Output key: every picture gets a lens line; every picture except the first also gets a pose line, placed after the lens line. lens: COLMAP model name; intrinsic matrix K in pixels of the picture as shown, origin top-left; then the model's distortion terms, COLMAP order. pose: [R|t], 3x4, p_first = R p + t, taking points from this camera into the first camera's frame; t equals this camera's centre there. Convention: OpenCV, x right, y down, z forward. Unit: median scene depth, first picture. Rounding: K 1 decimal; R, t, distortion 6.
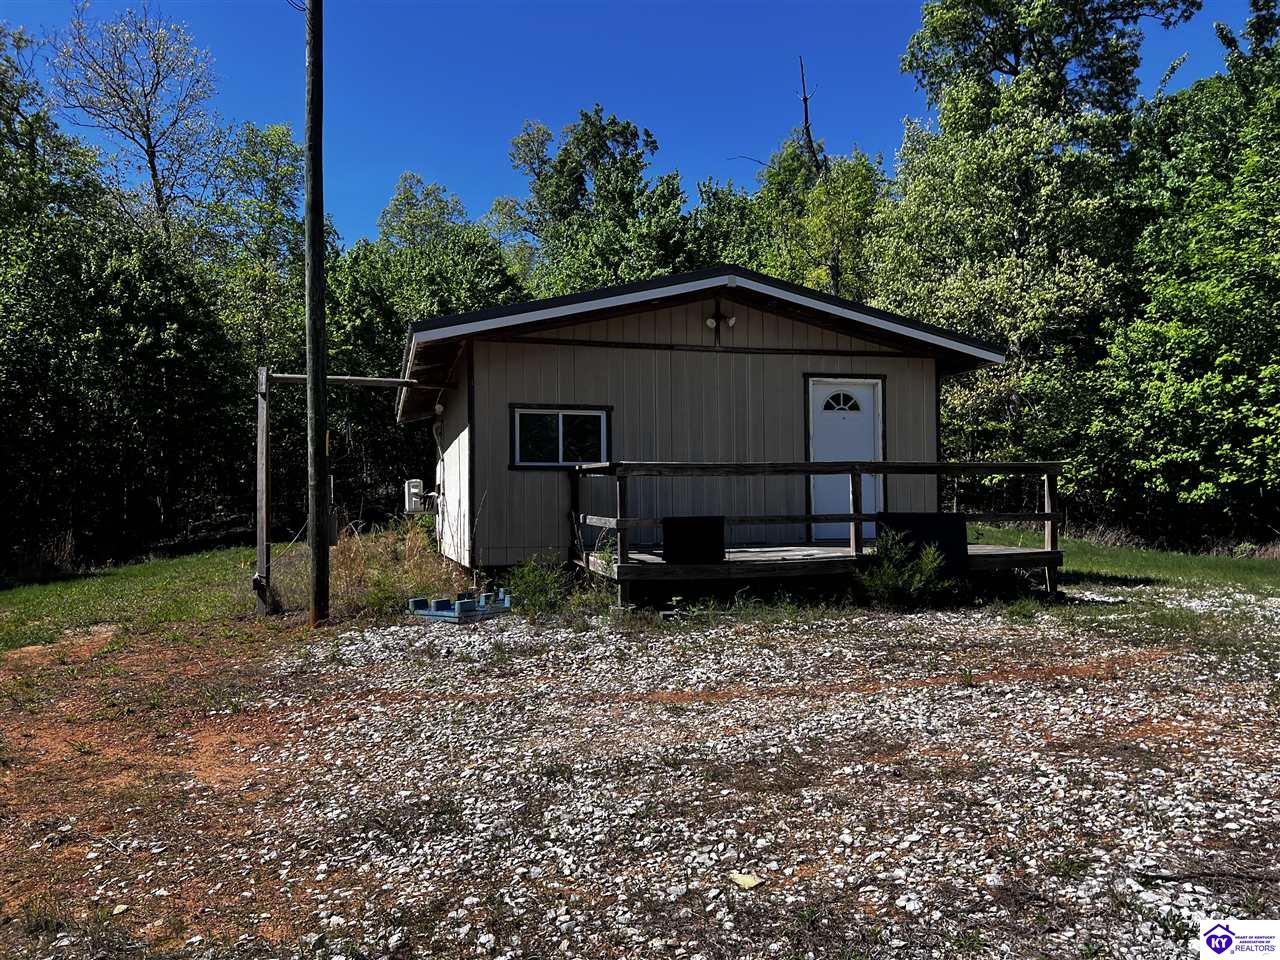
lens RADIAL K [[980.2, 0, 640.3], [0, 980.2, 482.0], [0, 0, 1]] dist [0.015623, 0.002085]
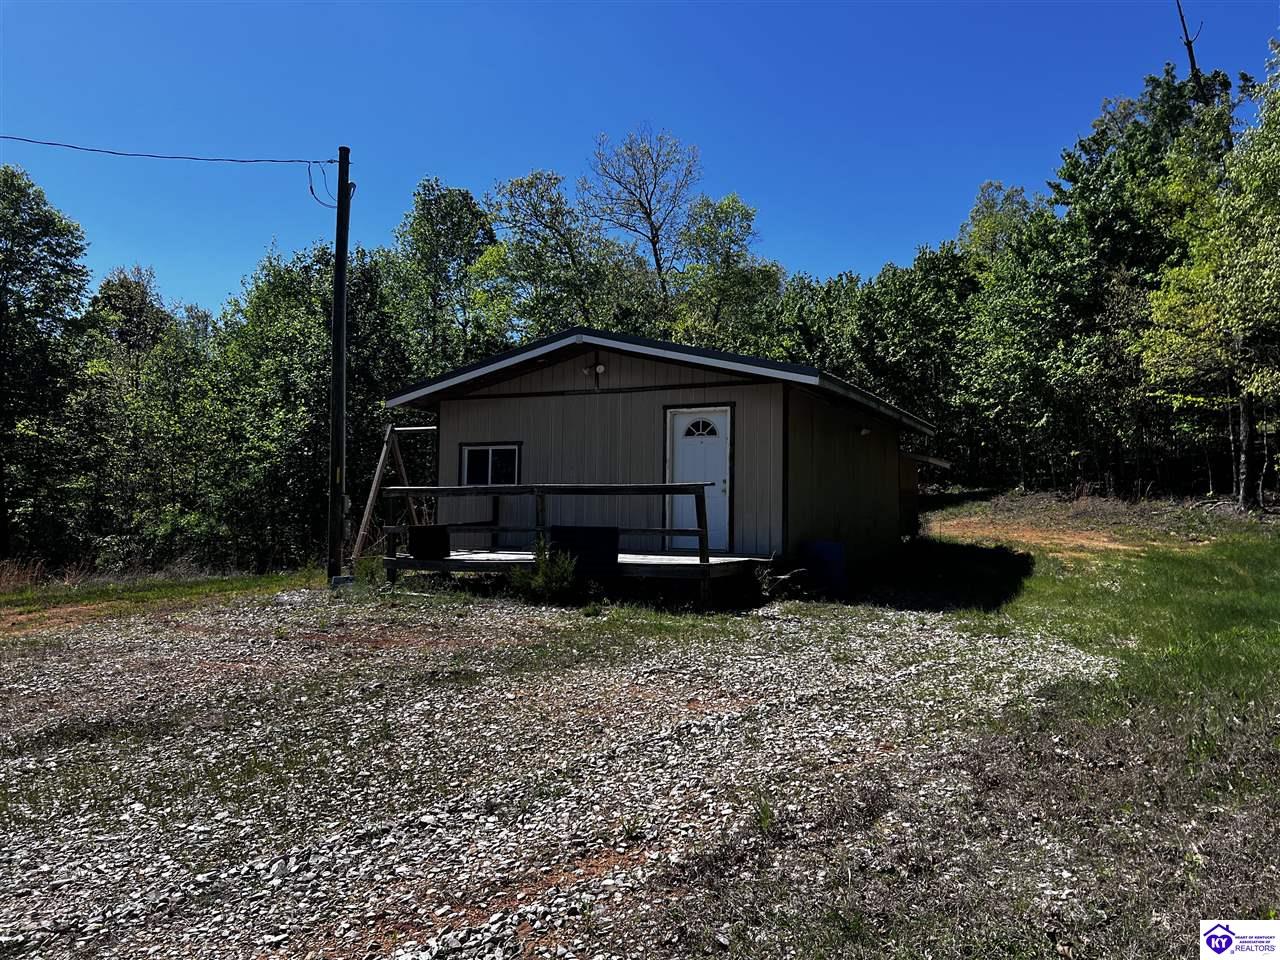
lens RADIAL K [[980.2, 0, 641.2], [0, 980.2, 481.2], [0, 0, 1]] dist [0.015623, 0.002085]
pose [[0.751410, -0.008570, -0.659780, 0.916951], [0.003533, 0.999954, -0.008965, -0.010847], [0.659826, 0.004405, 0.751406, 0.105467]]
